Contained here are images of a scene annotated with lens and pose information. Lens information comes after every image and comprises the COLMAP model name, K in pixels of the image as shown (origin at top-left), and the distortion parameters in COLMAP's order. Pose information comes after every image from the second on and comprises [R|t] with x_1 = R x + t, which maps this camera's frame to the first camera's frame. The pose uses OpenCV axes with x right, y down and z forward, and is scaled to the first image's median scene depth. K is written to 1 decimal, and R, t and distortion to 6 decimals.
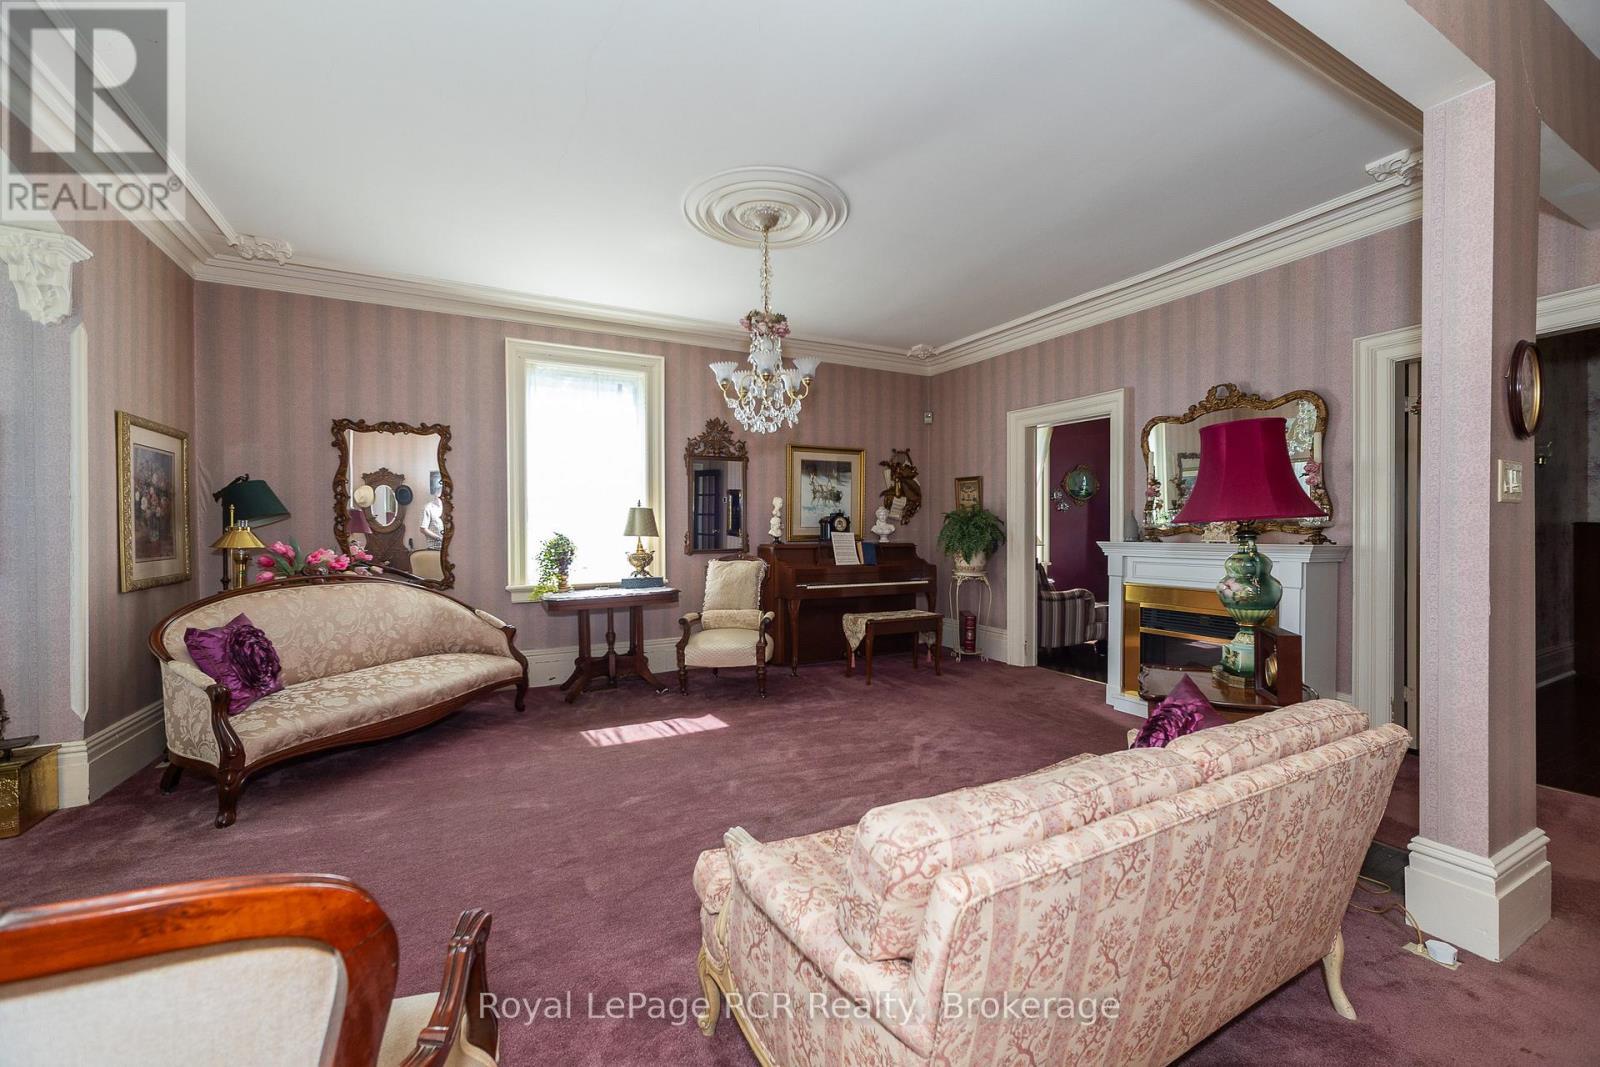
lens RADIAL K [[652.7, 0, 815.4], [0, 652.7, 534.9], [0, 0, 1]] dist [0.003080, 0.000126]
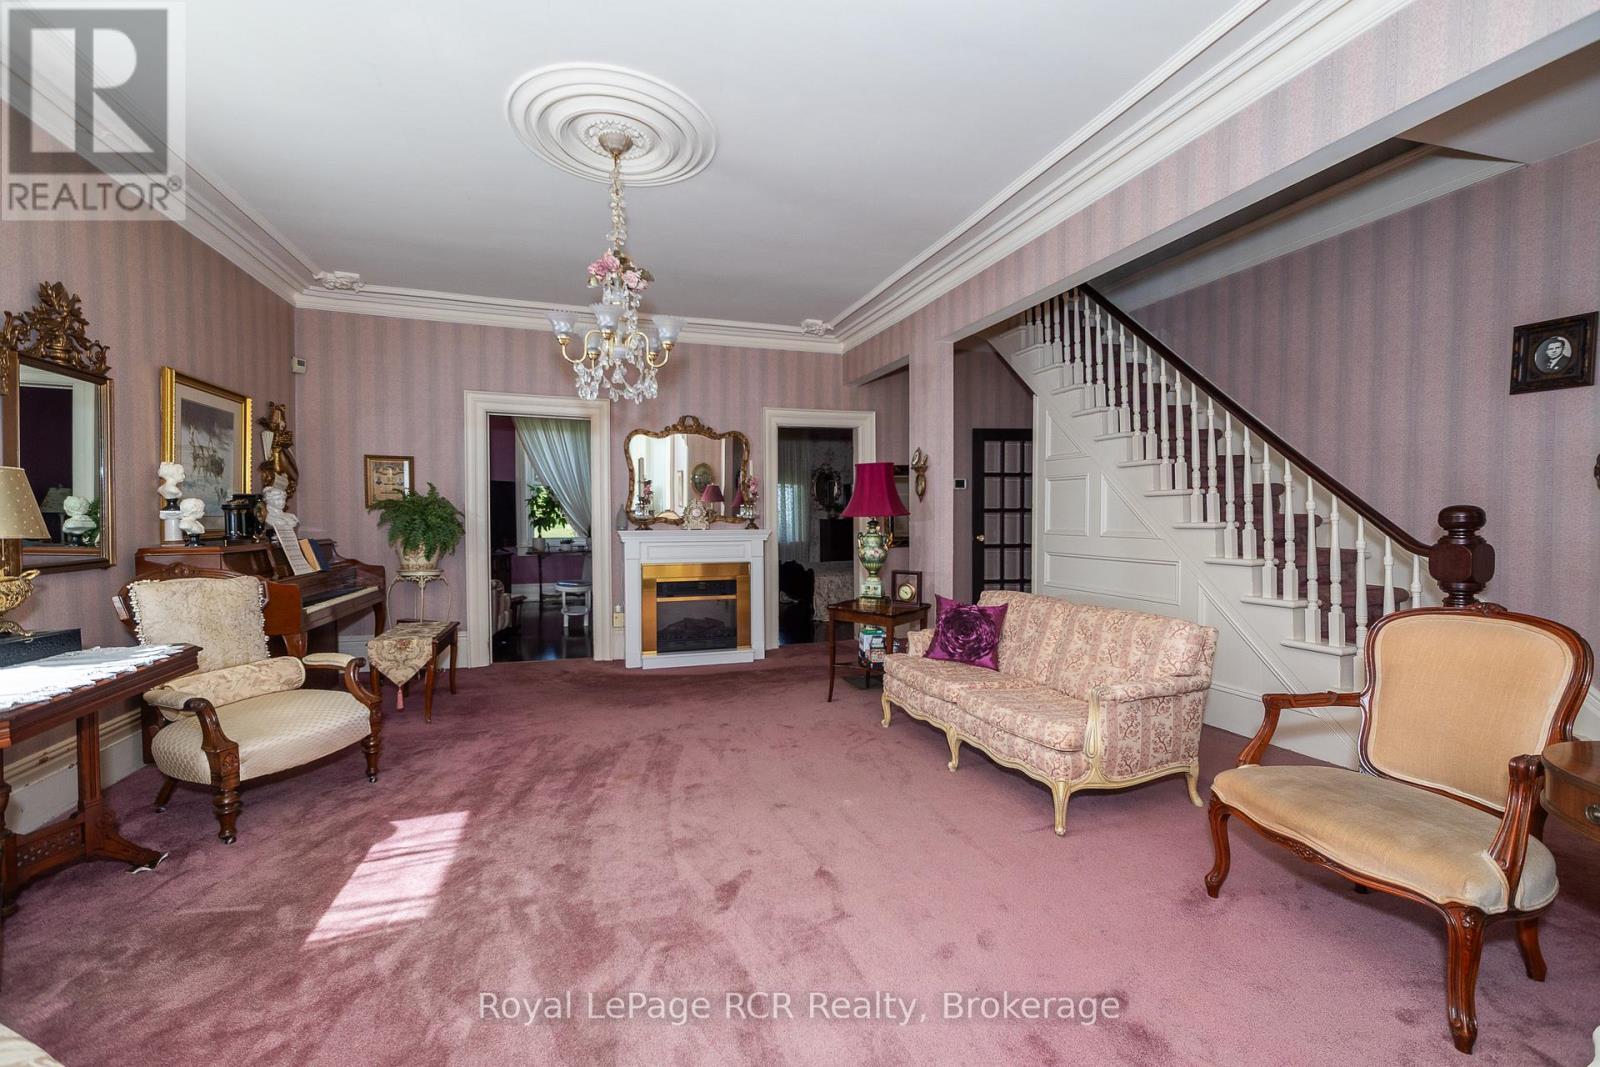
lens RADIAL K [[652.7, 0, 809.0], [0, 652.7, 522.9], [0, 0, 1]] dist [0.003080, 0.000126]
pose [[0.169197, -0.003855, 0.985575, -0.698723], [0.006551, 0.999975, 0.002787, -0.005076], [-0.985560, 0.005985, 0.169218, 0.507114]]
